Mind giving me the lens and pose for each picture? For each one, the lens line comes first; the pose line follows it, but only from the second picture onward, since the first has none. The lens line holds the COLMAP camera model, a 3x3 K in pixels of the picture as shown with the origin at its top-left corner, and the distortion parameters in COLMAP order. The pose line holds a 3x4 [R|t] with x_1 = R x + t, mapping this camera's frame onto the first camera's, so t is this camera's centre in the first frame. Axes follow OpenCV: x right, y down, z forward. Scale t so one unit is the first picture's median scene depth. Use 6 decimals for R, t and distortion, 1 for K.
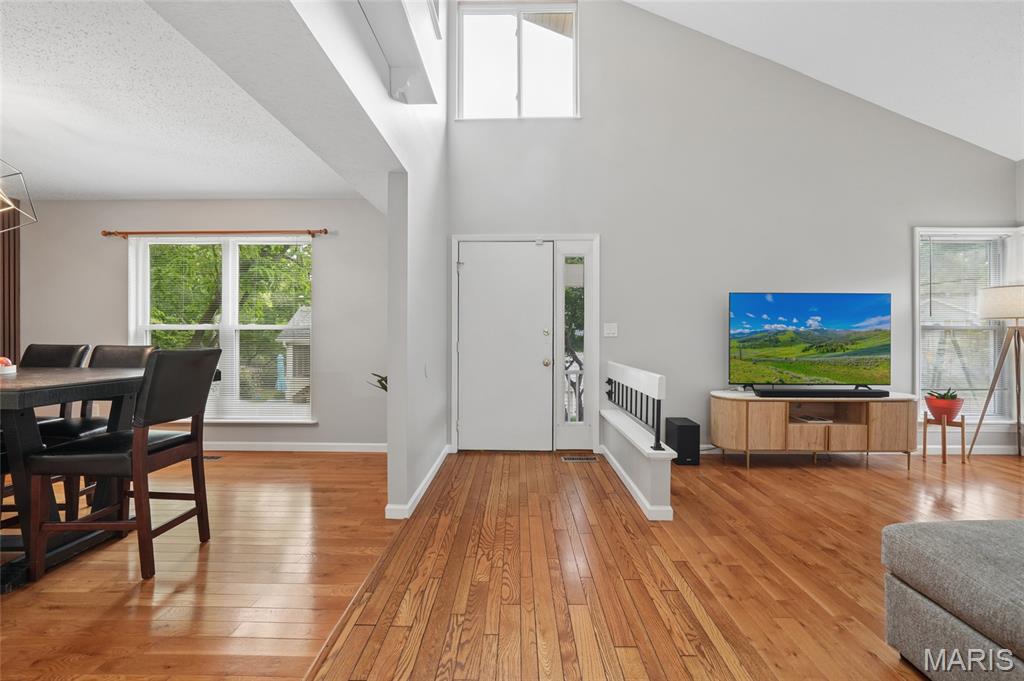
lens RADIAL K [[404.3, 0, 515.6], [0, 404.3, 336.7], [0, 0, 1]] dist [-0.004071, -0.000032]
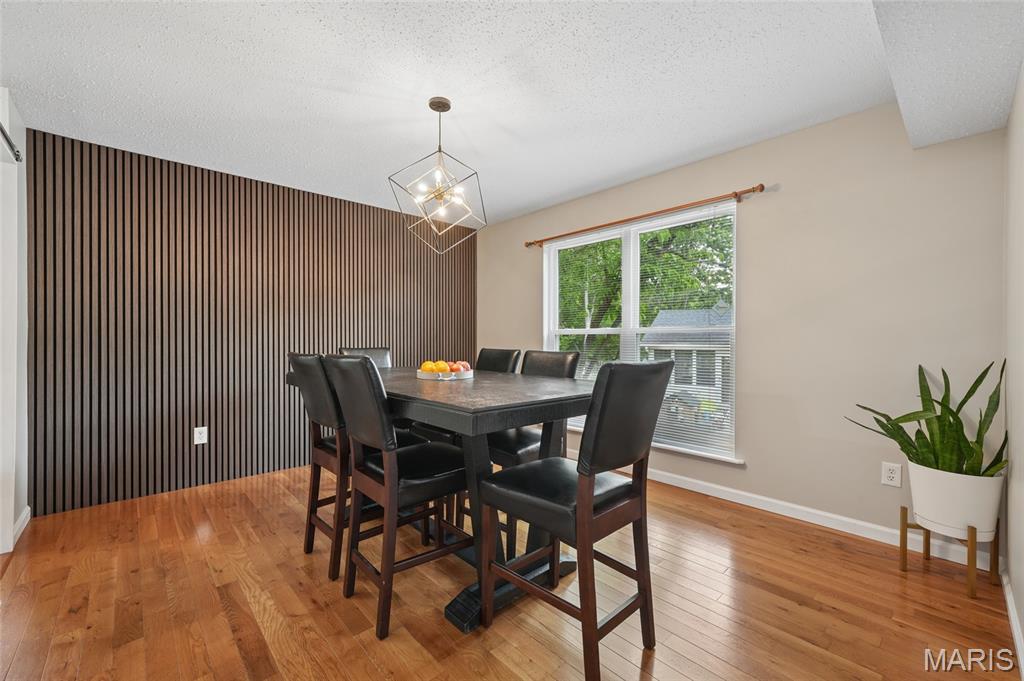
lens RADIAL K [[418.8, 0, 512.0], [0, 418.8, 340.5], [0, 0, 1]] dist [-0.000642, 0.000148]
pose [[0.692786, 0.001555, -0.721142, -0.329241], [-0.002641, 0.999996, -0.000381, -0.002010], [0.721138, 0.002168, 0.692788, 0.270236]]
